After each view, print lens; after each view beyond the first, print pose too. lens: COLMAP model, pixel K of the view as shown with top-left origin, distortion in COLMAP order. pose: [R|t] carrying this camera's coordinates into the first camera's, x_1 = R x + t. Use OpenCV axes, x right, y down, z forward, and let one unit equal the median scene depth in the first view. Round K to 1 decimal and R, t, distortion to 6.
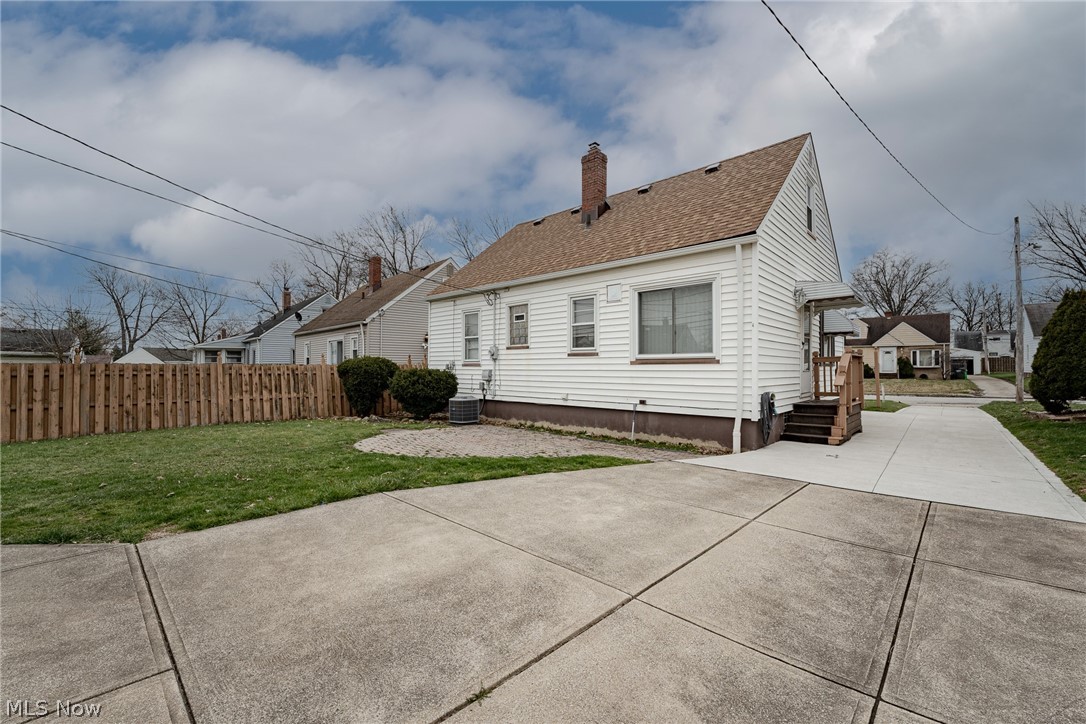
lens RADIAL K [[440.1, 0, 541.7], [0, 440.1, 368.7], [0, 0, 1]] dist [-0.001114, 0.000003]
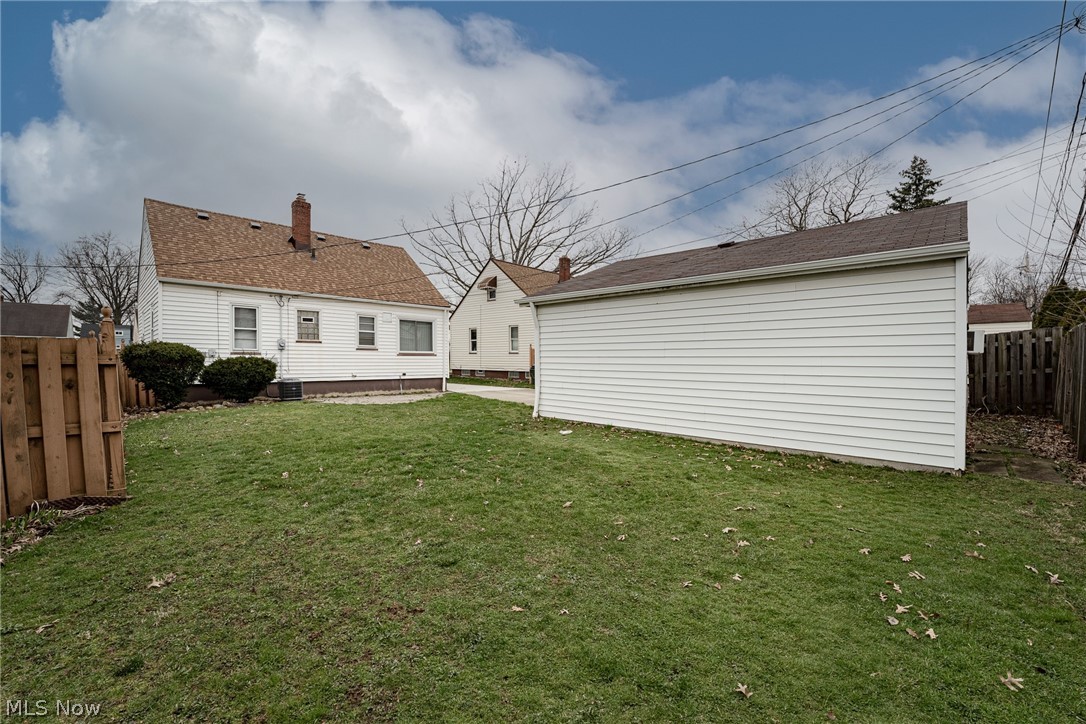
lens RADIAL K [[440.1, 0, 541.9], [0, 440.1, 360.2], [0, 0, 1]] dist [-0.001114, 0.000003]
pose [[0.062824, -0.002093, 0.998022, -1.536424], [-0.010026, 0.999946, 0.002728, -0.001669], [-0.997974, -0.010178, 0.062800, 0.206543]]
